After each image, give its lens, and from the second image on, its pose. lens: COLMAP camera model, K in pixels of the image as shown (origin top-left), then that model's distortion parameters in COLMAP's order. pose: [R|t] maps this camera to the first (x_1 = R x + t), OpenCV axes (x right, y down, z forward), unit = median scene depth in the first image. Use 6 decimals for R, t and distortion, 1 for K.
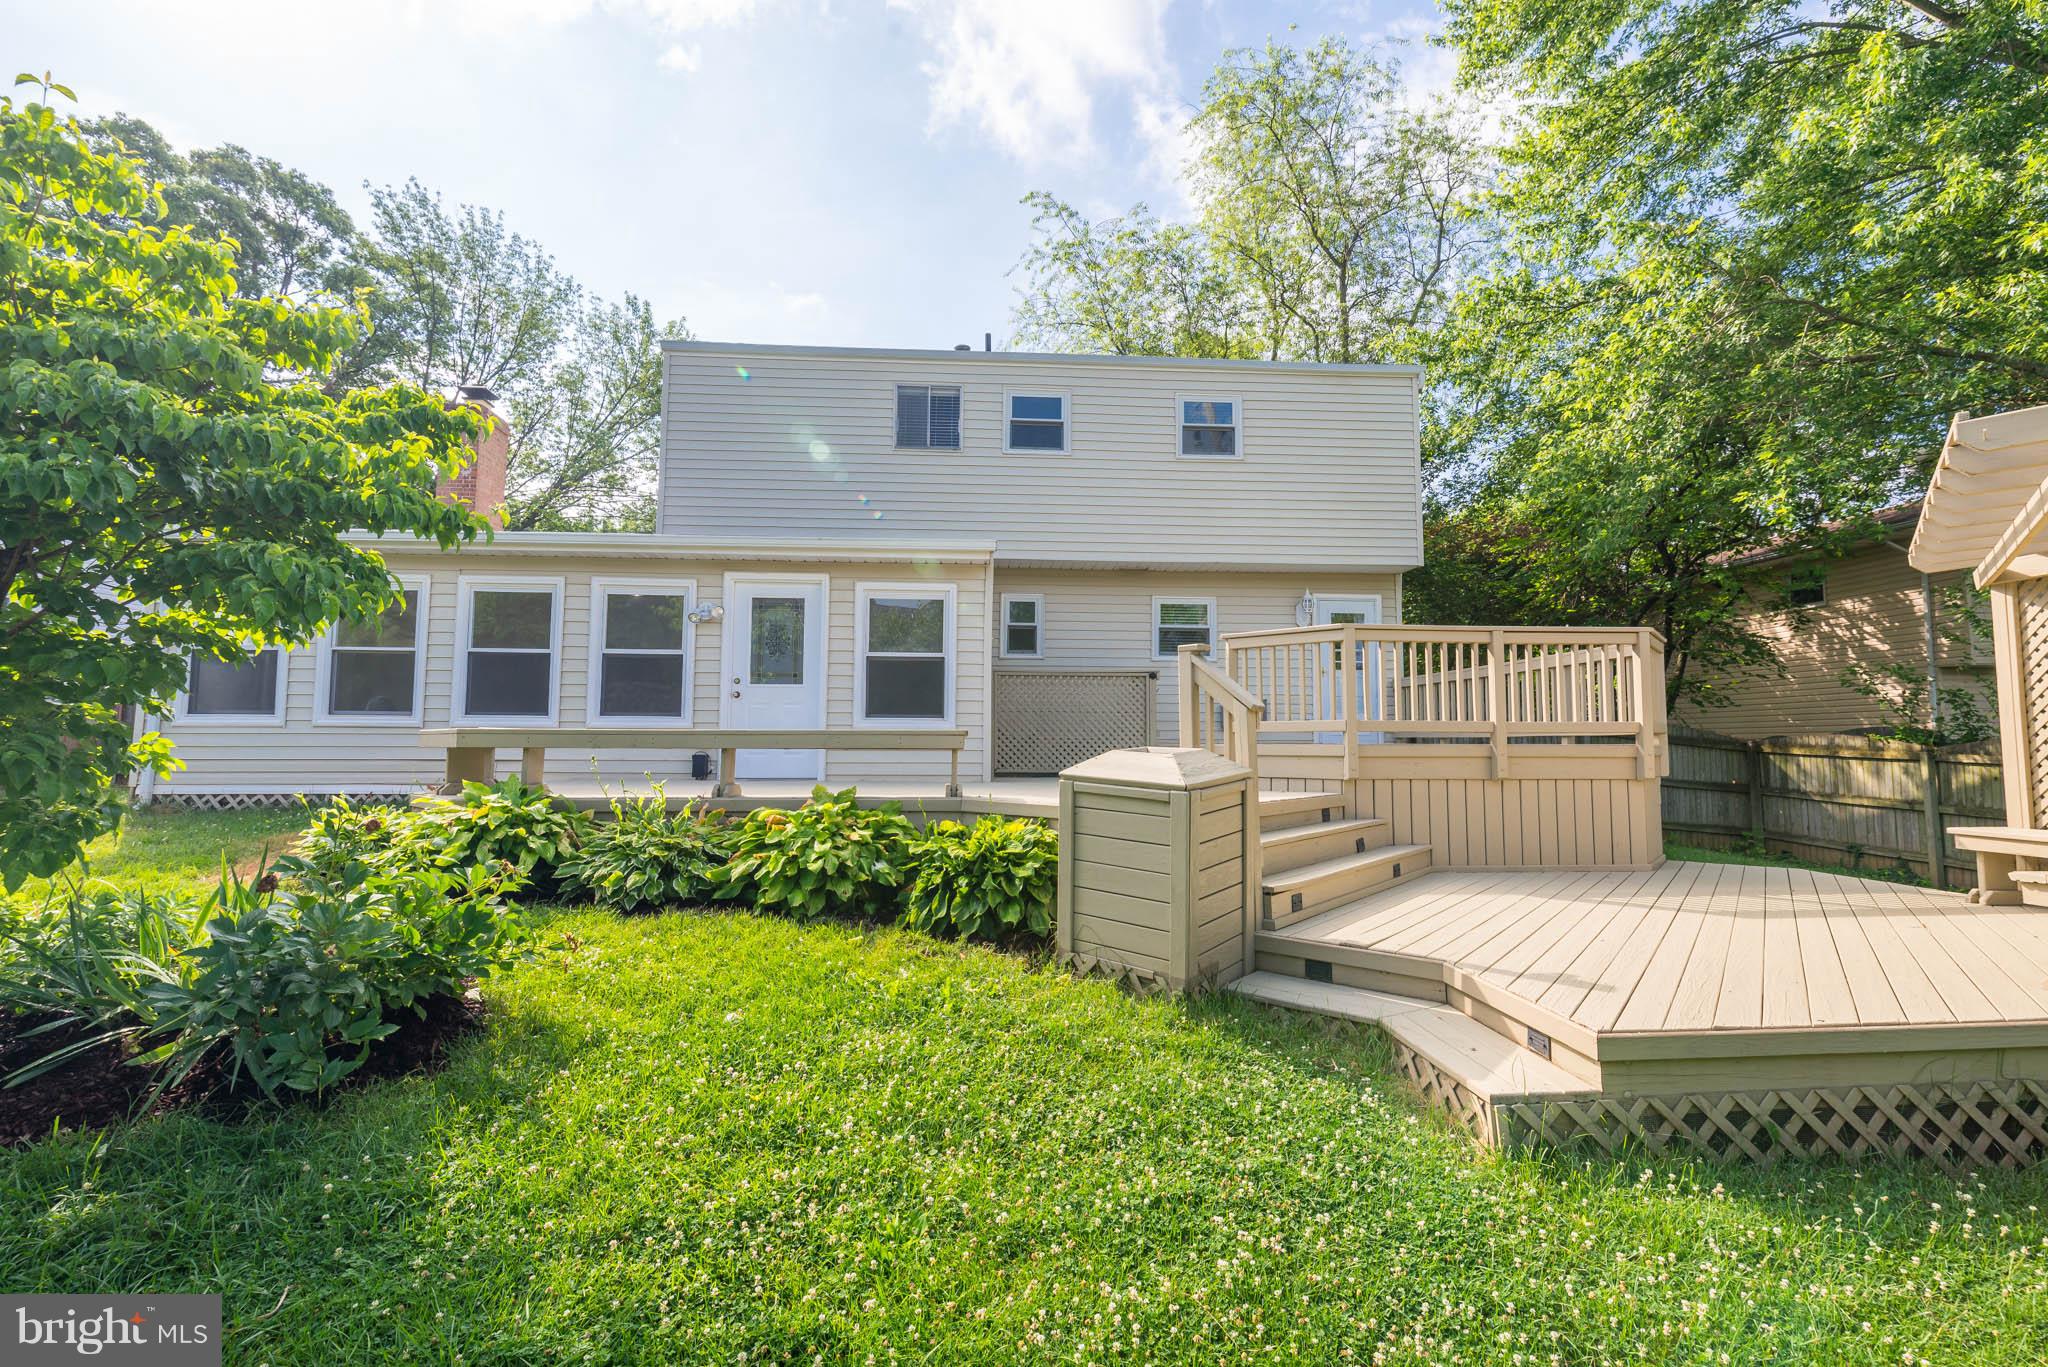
lens RADIAL K [[876.2, 0, 1022.4], [0, 876.2, 679.9], [0, 0, 1]] dist [-0.003410, -0.001584]
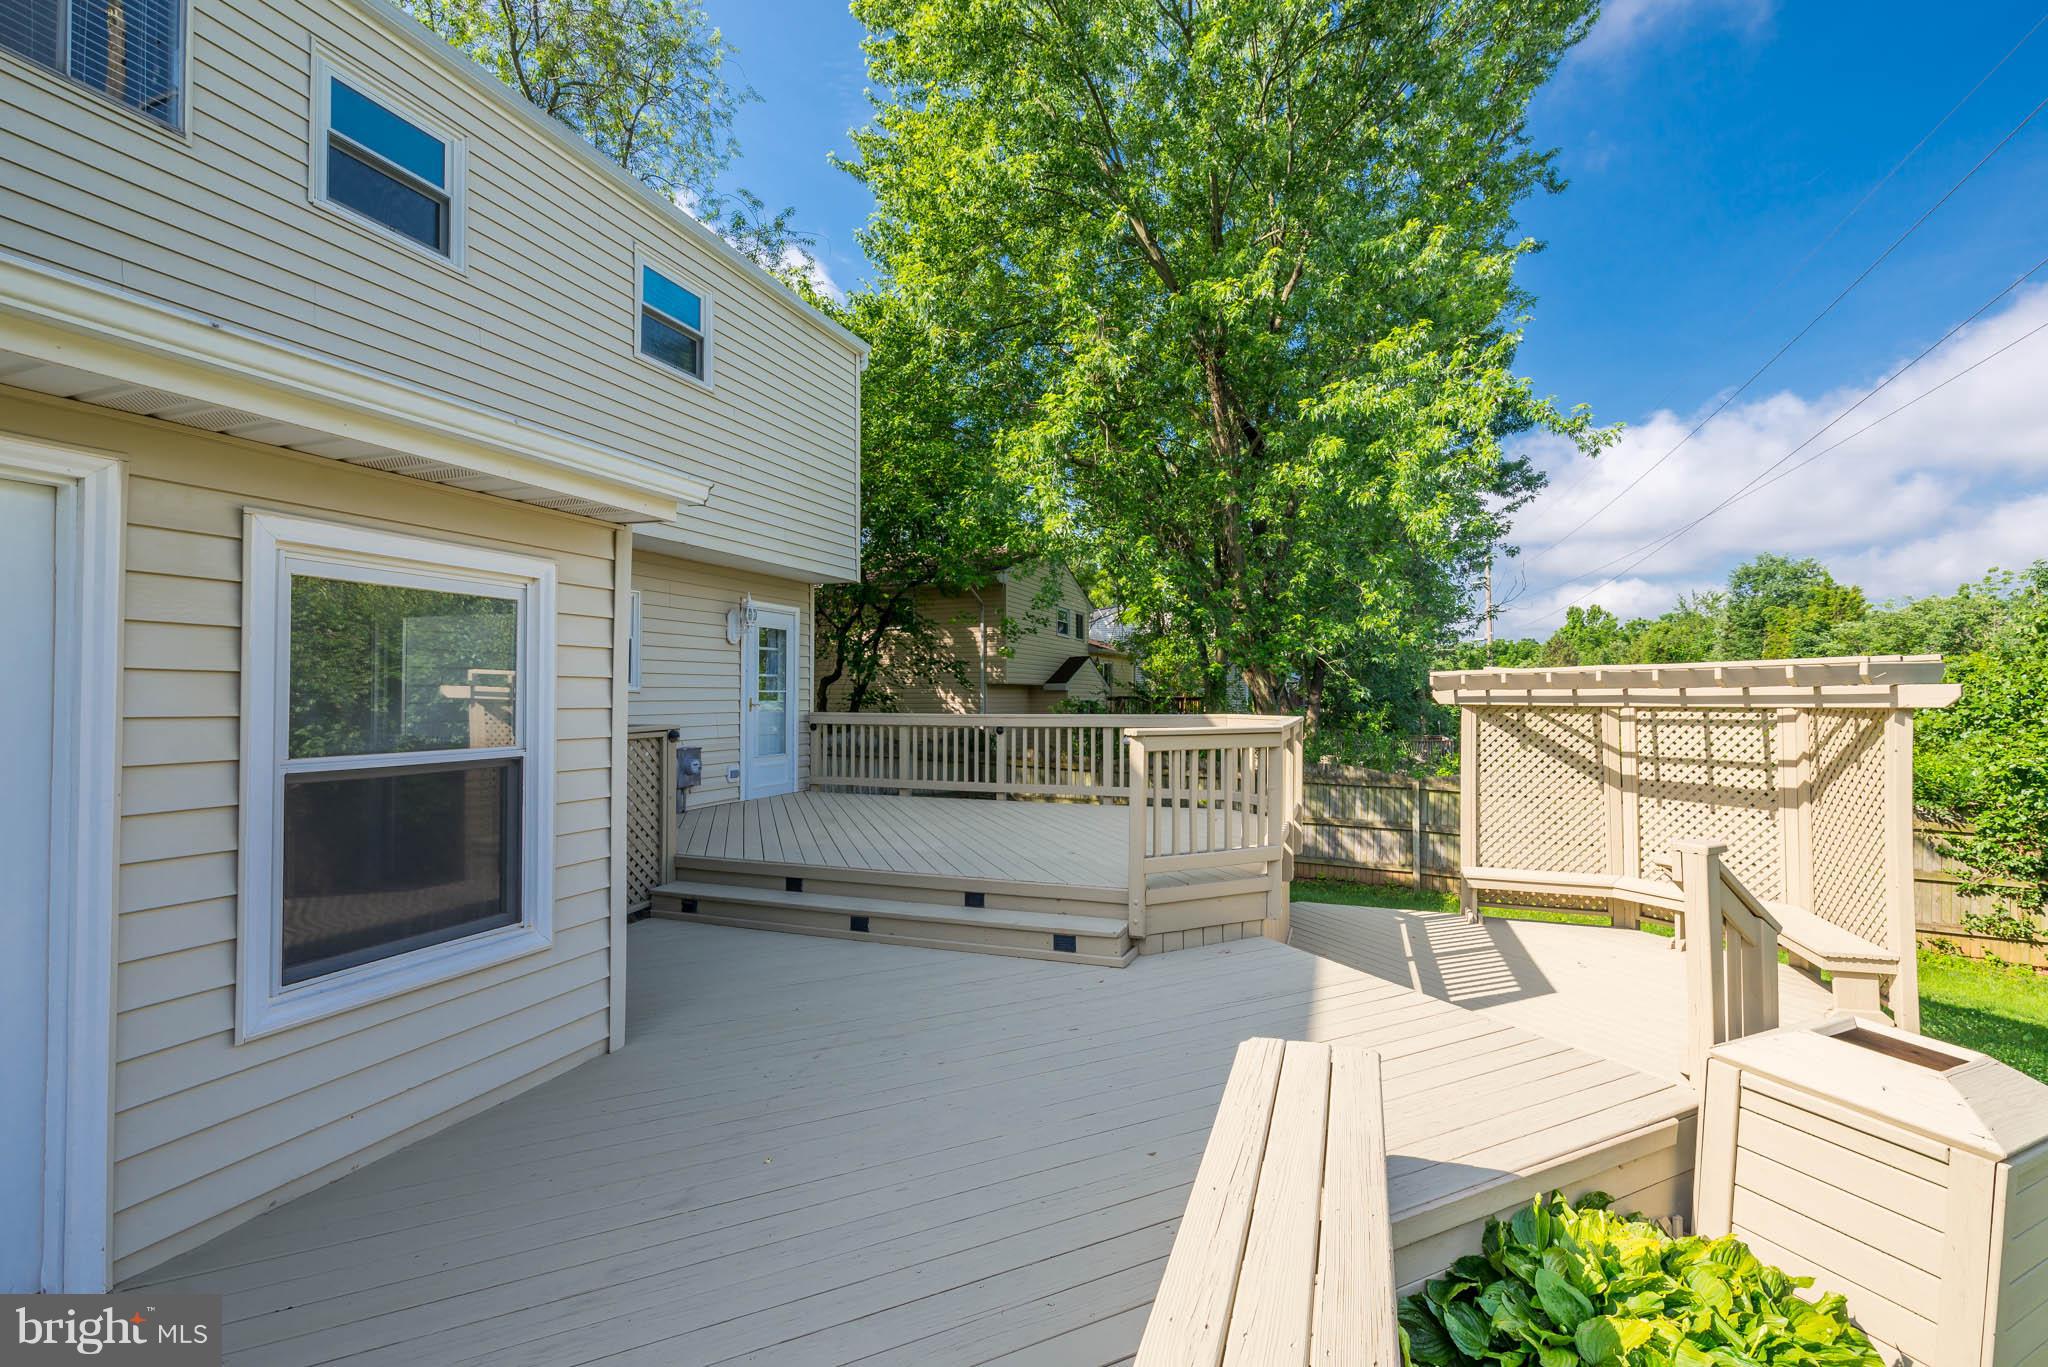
lens RADIAL K [[876.2, 0, 1033.0], [0, 876.2, 690.1], [0, 0, 1]] dist [-0.003410, -0.001584]
pose [[0.407161, 0.002038, 0.913354, -0.257247], [-0.061720, 0.997773, 0.025288, -0.058950], [-0.911269, -0.066668, 0.406380, 0.498997]]
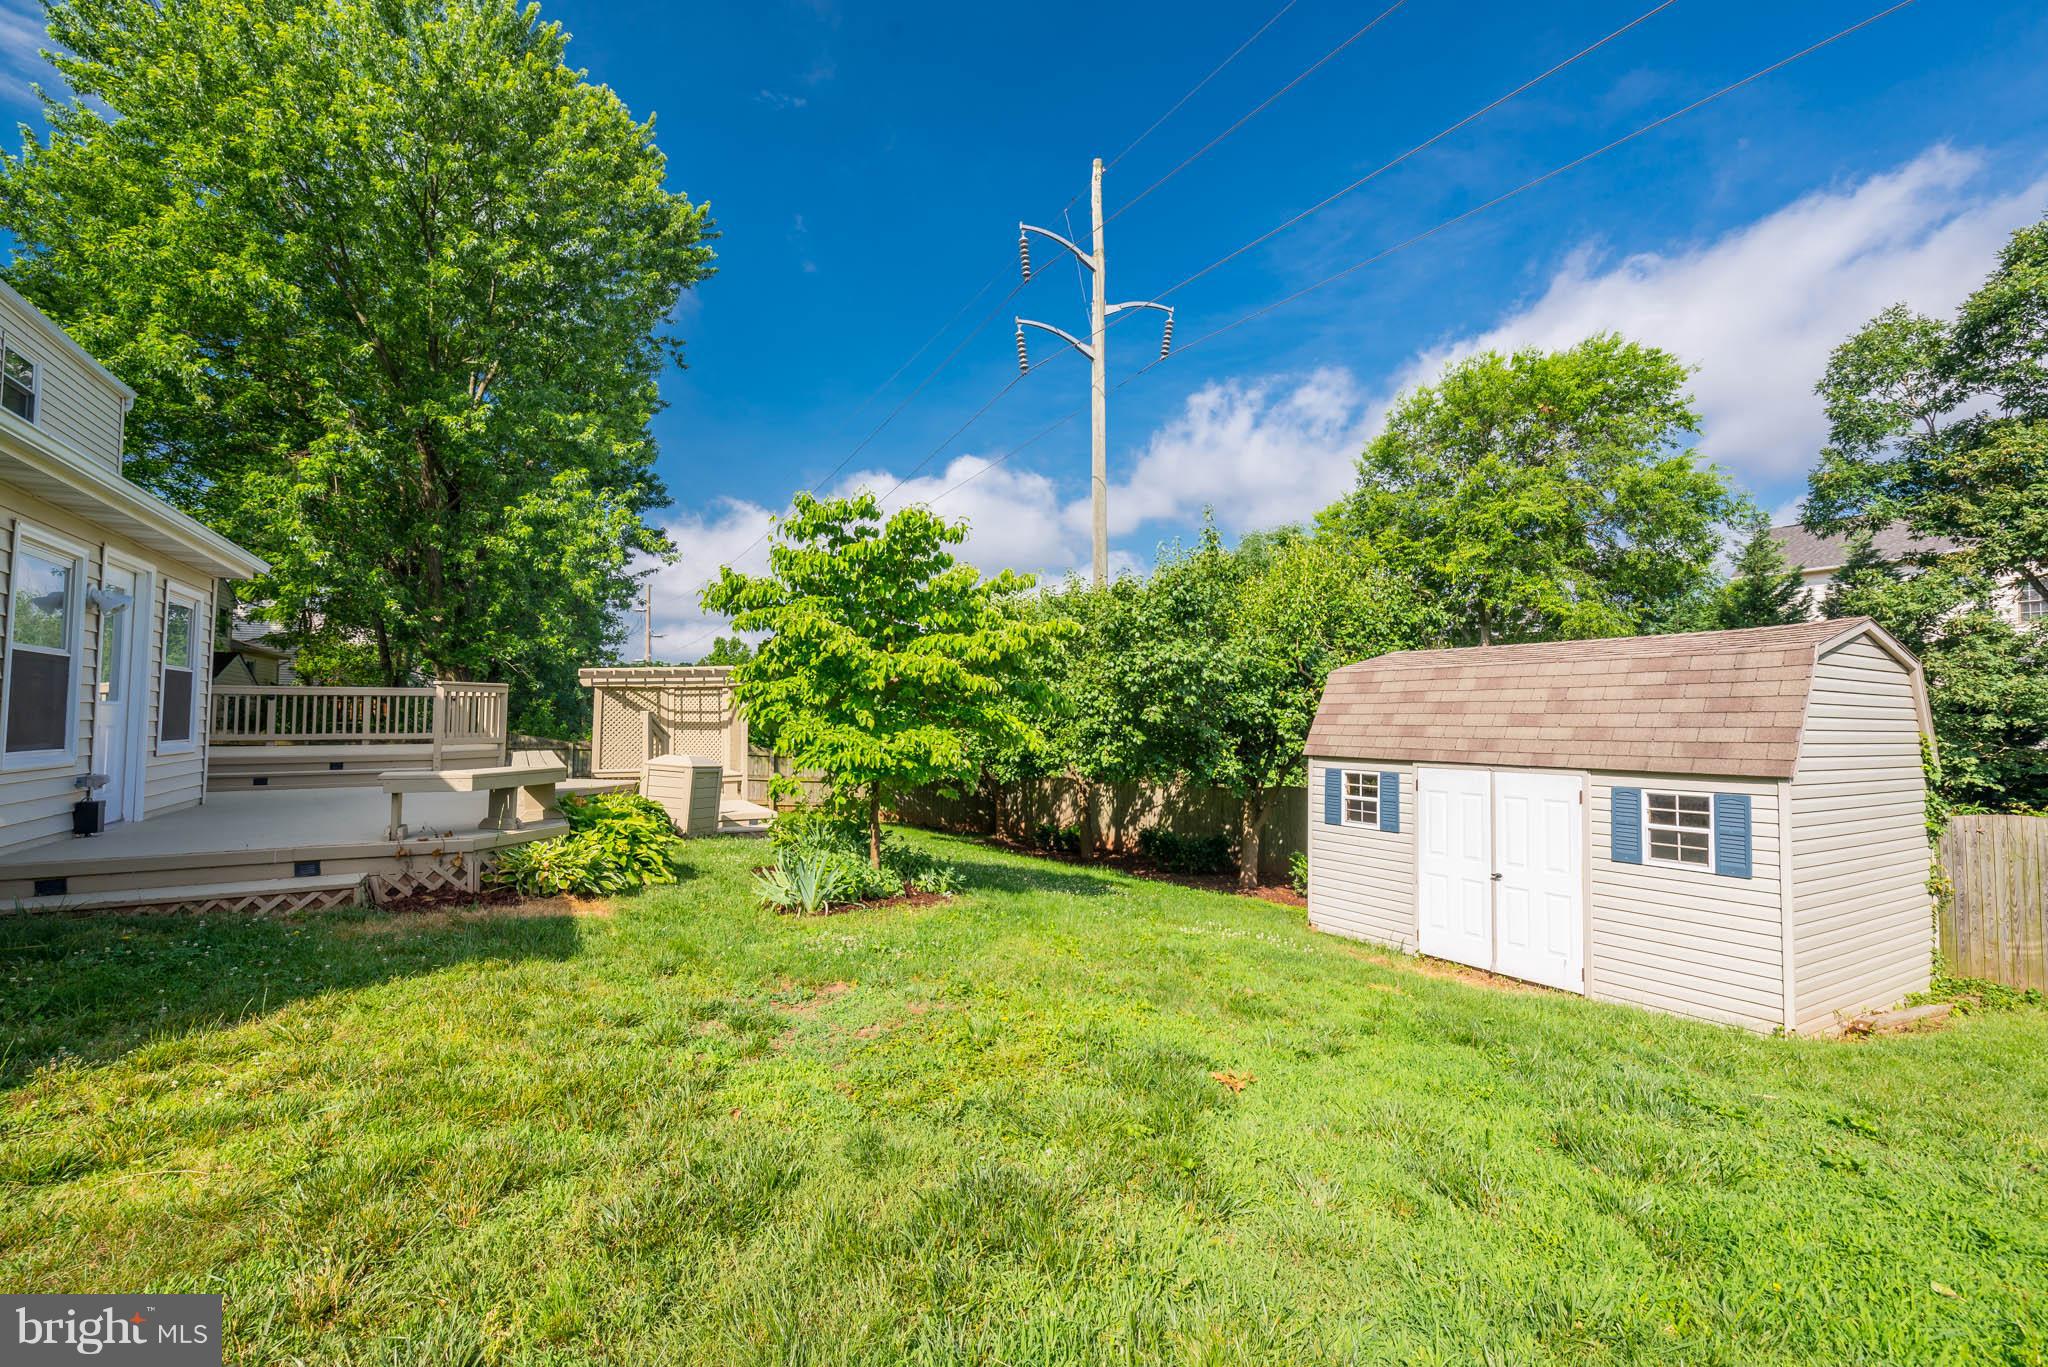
lens RADIAL K [[876.2, 0, 1031.4], [0, 876.2, 688.3], [0, 0, 1]] dist [-0.003410, -0.001584]
pose [[-0.448180, 0.024414, 0.893610, -0.985804], [-0.071027, 0.995494, -0.062820, -0.012032], [-0.891117, -0.091625, -0.444426, 0.471101]]
